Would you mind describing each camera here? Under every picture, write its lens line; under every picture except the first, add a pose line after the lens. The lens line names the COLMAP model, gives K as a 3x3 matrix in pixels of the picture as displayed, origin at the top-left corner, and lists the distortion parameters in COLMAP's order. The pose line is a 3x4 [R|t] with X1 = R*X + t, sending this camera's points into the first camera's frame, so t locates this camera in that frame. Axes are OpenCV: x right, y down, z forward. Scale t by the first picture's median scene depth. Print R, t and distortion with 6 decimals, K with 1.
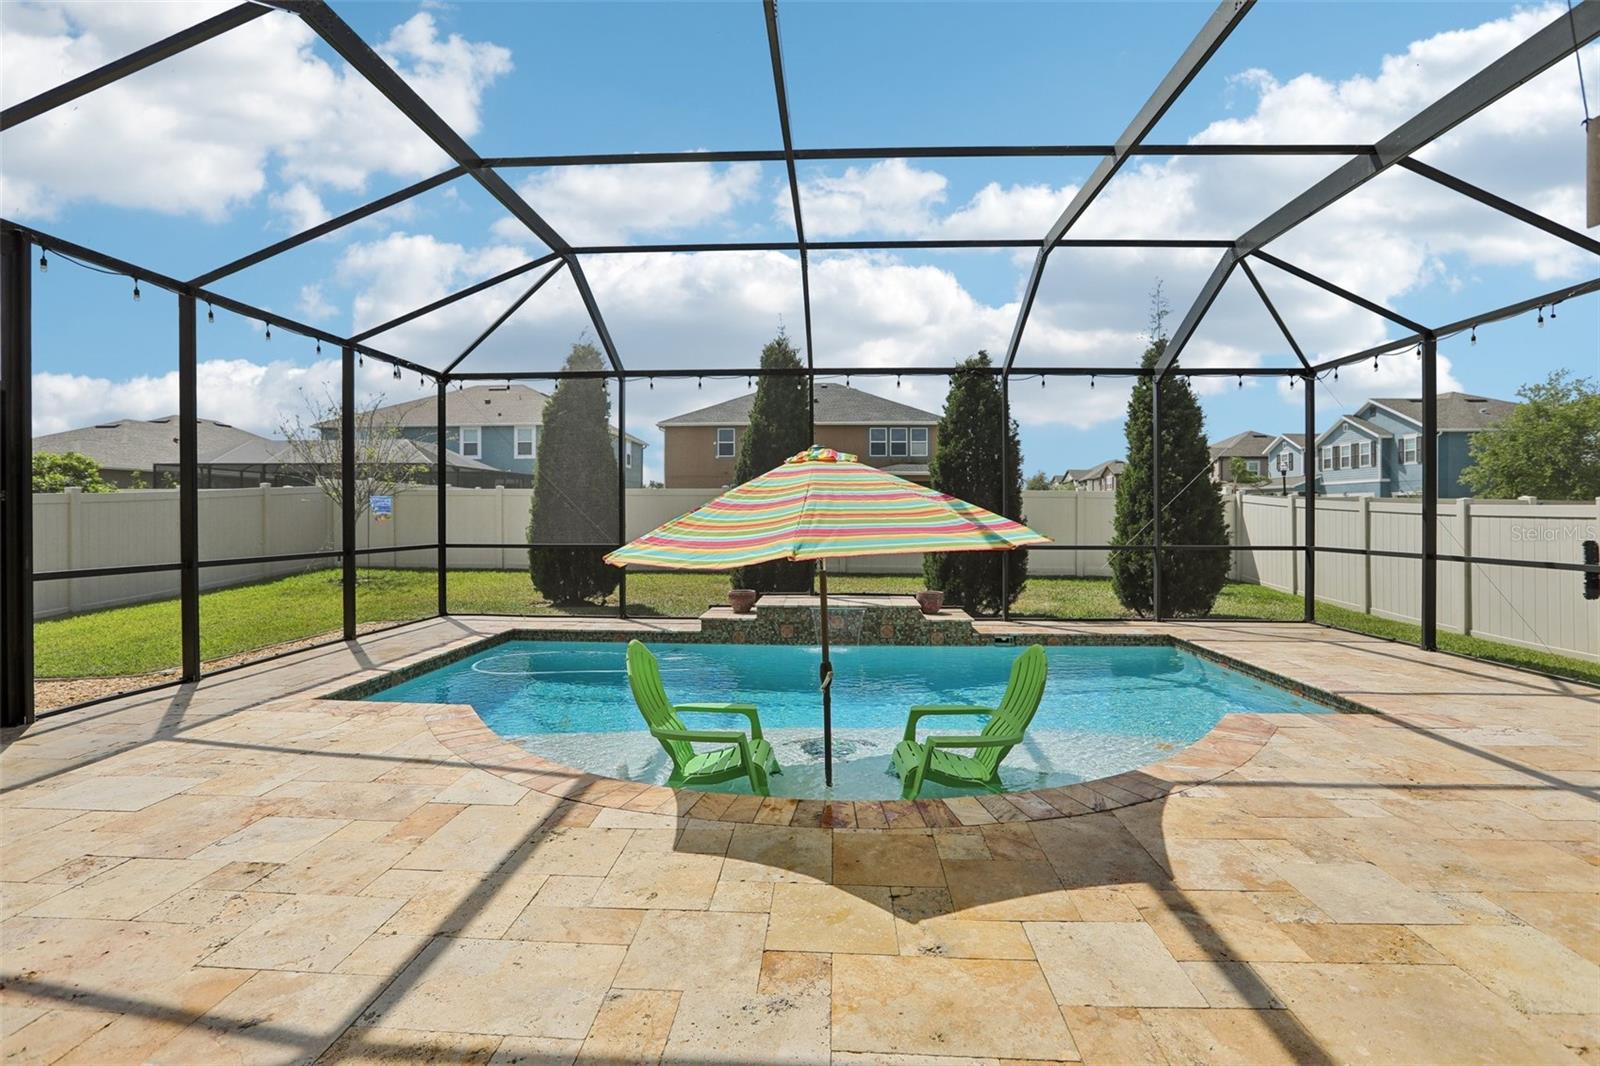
lens RADIAL K [[726.2, 0, 815.6], [0, 726.2, 533.8], [0, 0, 1]] dist [-0.040130, 0.002301]
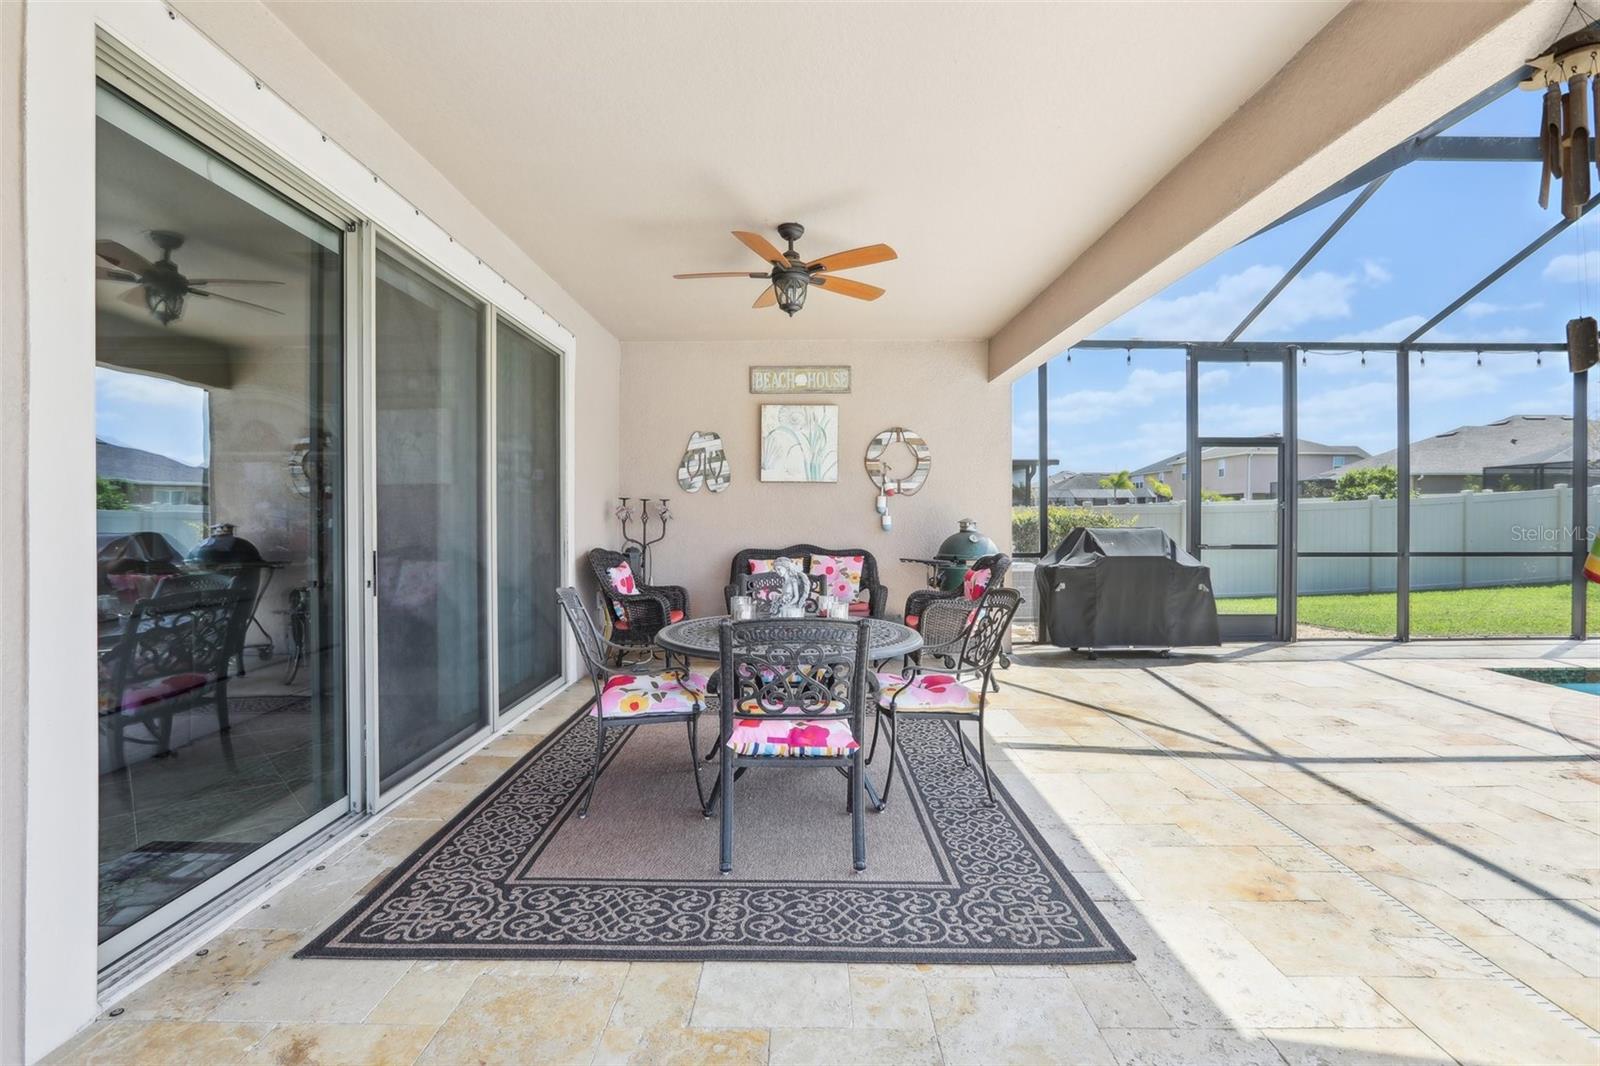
lens RADIAL K [[726.2, 0, 803.6], [0, 726.2, 533.5], [0, 0, 1]] dist [-0.040130, 0.002301]
pose [[0.029523, 0.014572, -0.999458, 0.268283], [-0.019004, 0.999721, 0.014015, 0.006599], [0.999383, 0.018580, 0.029792, -0.112569]]
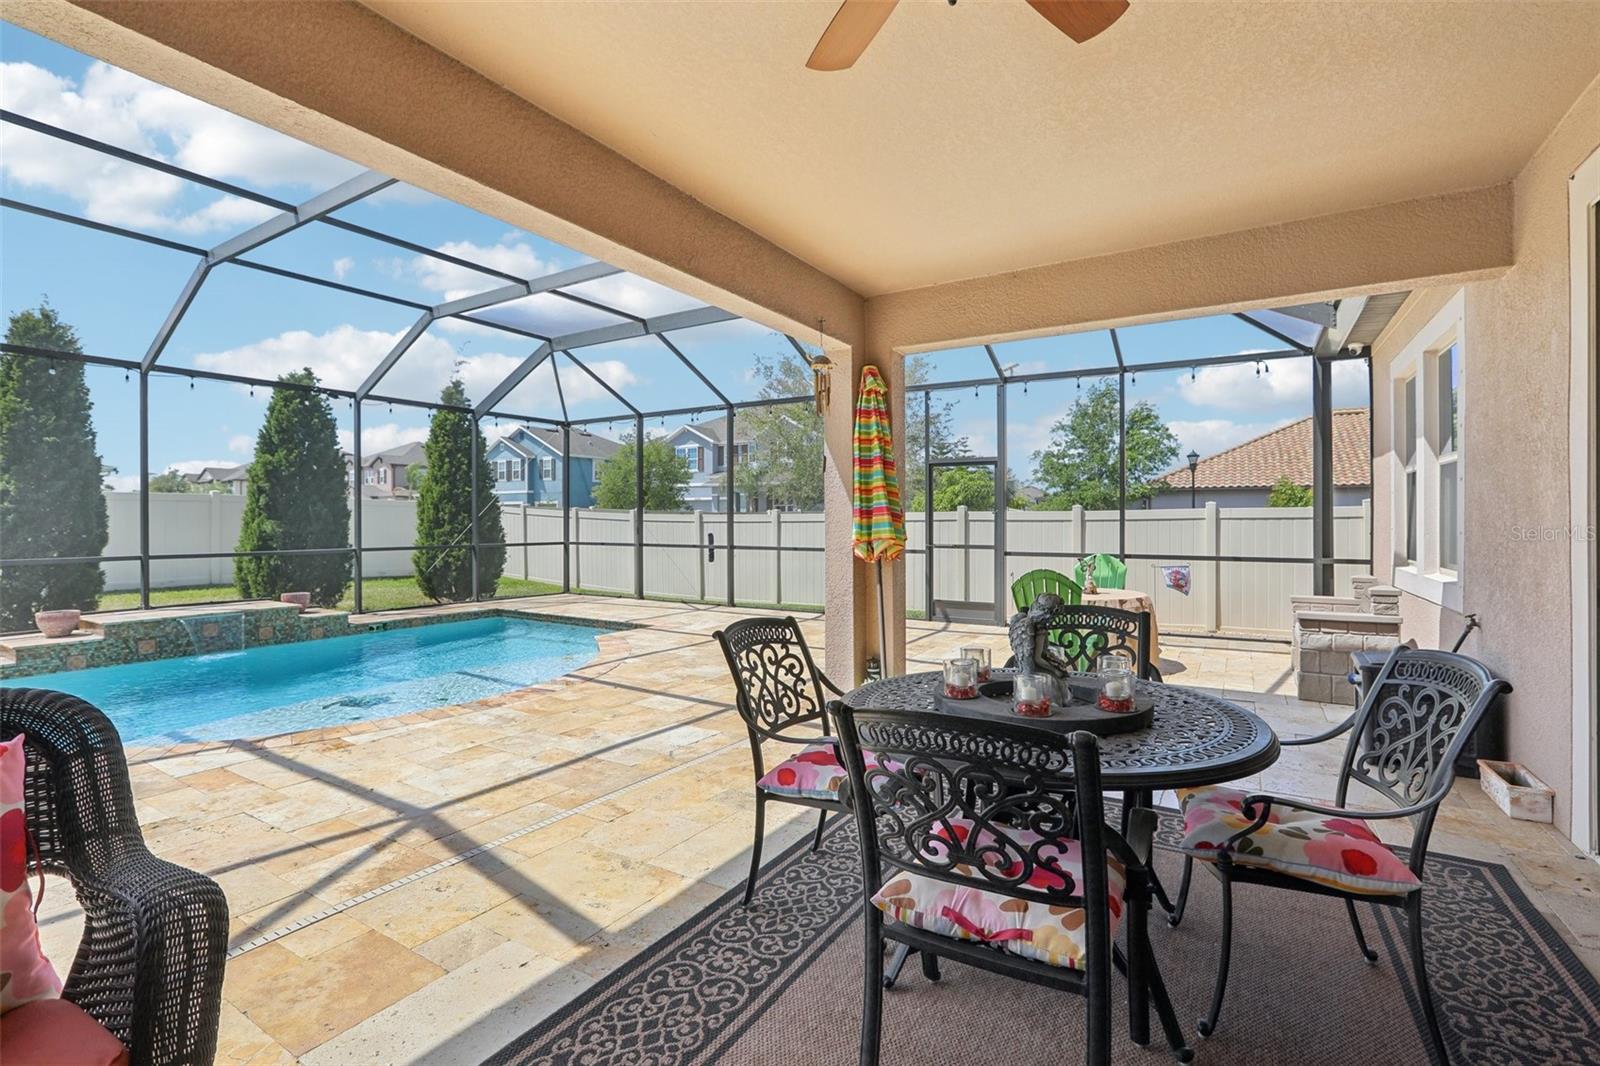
lens RADIAL K [[726.2, 0, 798.4], [0, 726.2, 524.6], [0, 0, 1]] dist [-0.040130, 0.002301]
pose [[0.487134, -0.006670, 0.873302, -0.396159], [0.024003, 0.999695, -0.005754, 0.002827], [-0.872998, 0.023765, 0.487145, -0.158938]]
